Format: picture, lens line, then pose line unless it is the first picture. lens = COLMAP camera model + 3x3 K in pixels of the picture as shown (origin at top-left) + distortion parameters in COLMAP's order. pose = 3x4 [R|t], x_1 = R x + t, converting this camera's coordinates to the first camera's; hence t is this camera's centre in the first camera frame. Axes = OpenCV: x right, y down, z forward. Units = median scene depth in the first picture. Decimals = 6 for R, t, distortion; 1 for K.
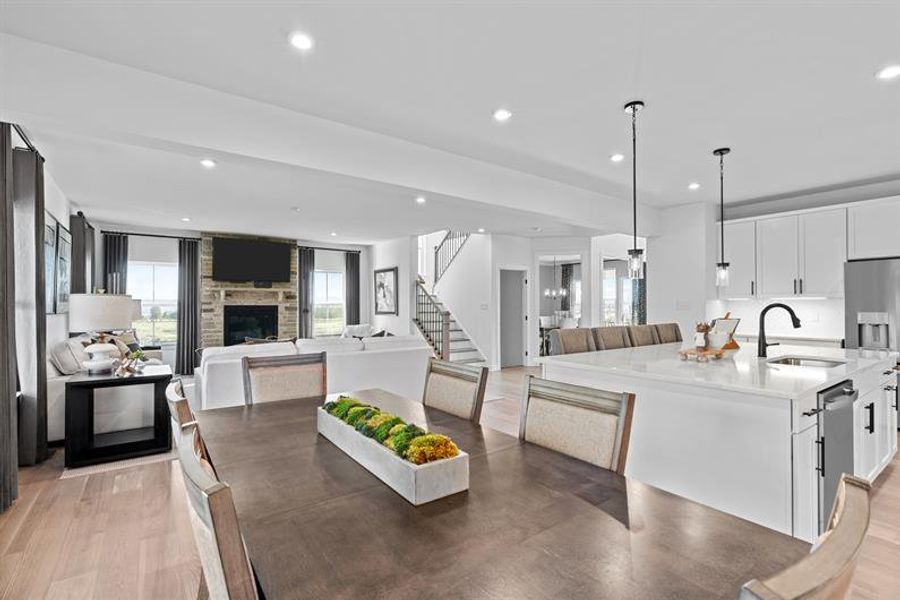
lens RADIAL K [[419.6, 0, 447.4], [0, 419.6, 303.2], [0, 0, 1]] dist [-0.008824, 0.000360]
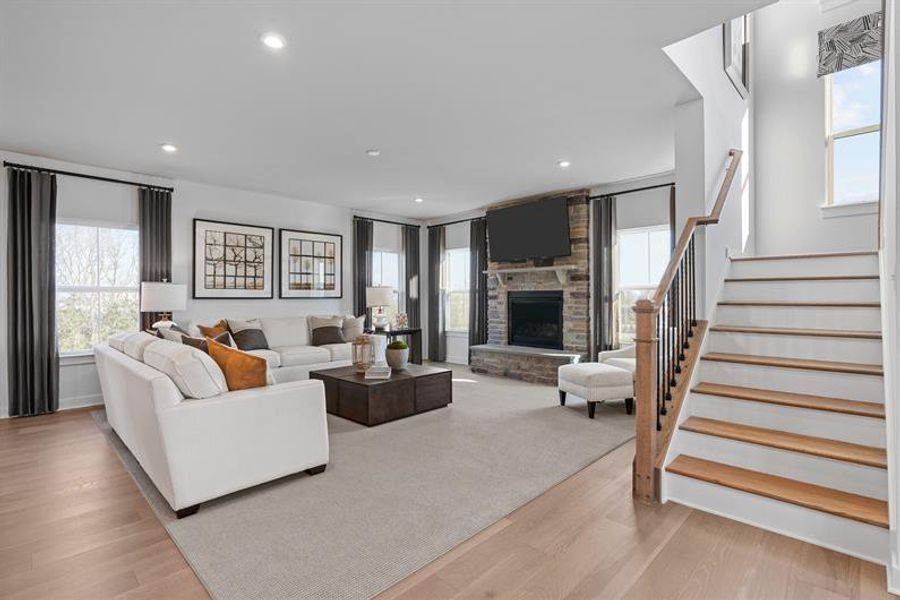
lens RADIAL K [[419.6, 0, 446.7], [0, 419.6, 295.5], [0, 0, 1]] dist [-0.008824, 0.000360]
pose [[0.139857, -0.000221, -0.990172, 0.258765], [0.009052, 0.999958, 0.001055, 0.011108], [0.990130, -0.009110, 0.139853, 0.742230]]
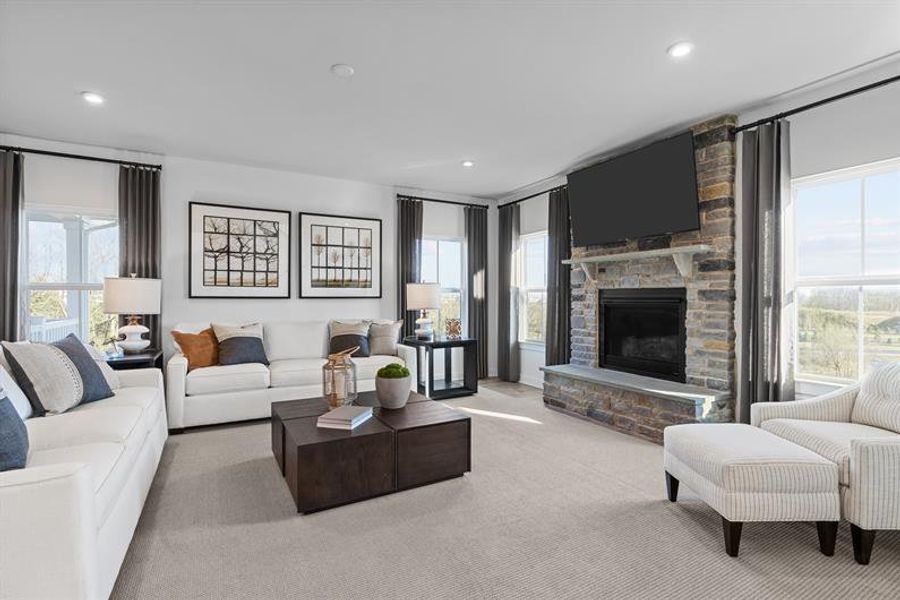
lens RADIAL K [[419.6, 0, 449.6], [0, 419.6, 299.1], [0, 0, 1]] dist [-0.008824, 0.000360]
pose [[-0.138820, 0.007719, -0.990287, 0.051756], [0.006285, 0.999956, 0.006914, 0.012823], [0.990298, -0.005264, -0.138863, 0.852184]]
